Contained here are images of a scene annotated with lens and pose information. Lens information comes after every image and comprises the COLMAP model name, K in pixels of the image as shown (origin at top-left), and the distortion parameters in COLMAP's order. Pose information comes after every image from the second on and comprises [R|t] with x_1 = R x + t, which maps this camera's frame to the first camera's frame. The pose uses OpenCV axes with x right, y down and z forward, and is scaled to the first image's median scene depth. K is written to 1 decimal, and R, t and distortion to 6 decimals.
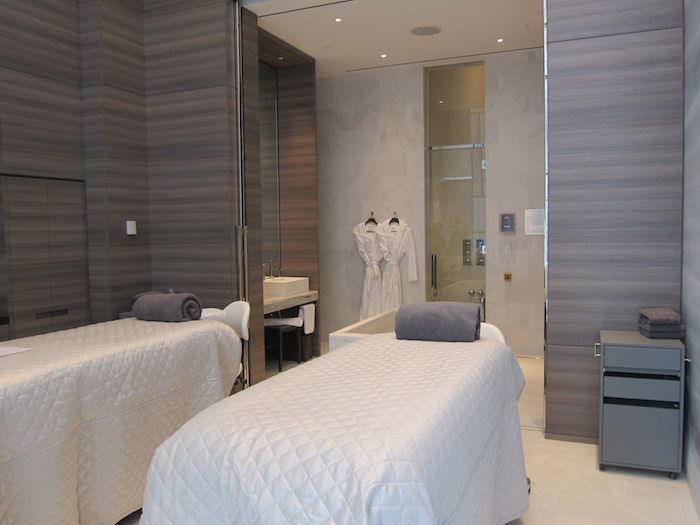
lens RADIAL K [[582.7, 0, 349.8], [0, 582.7, 262.0], [0, 0, 1]] dist [-0.066235, 0.032160]
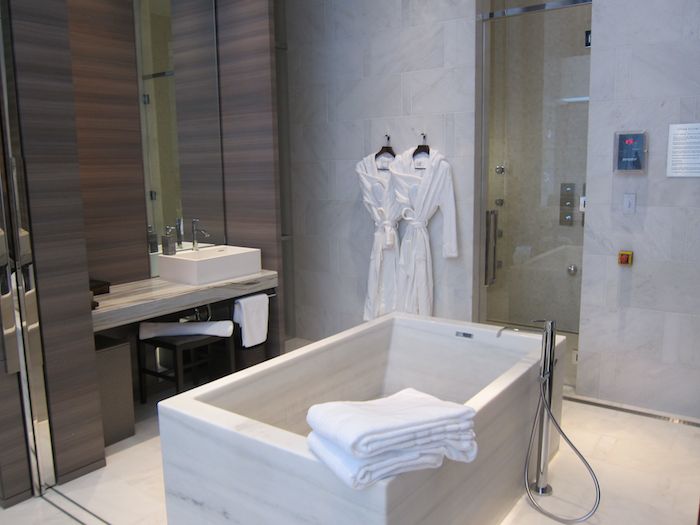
lens RADIAL K [[582.7, 0, 350.5], [0, 582.7, 263.1], [0, 0, 1]] dist [-0.066235, 0.032160]
pose [[0.975061, 0.033677, -0.219367, 0.137031], [-0.010779, 0.994440, 0.104753, -0.019836], [0.221675, -0.099776, 0.970003, 0.423469]]
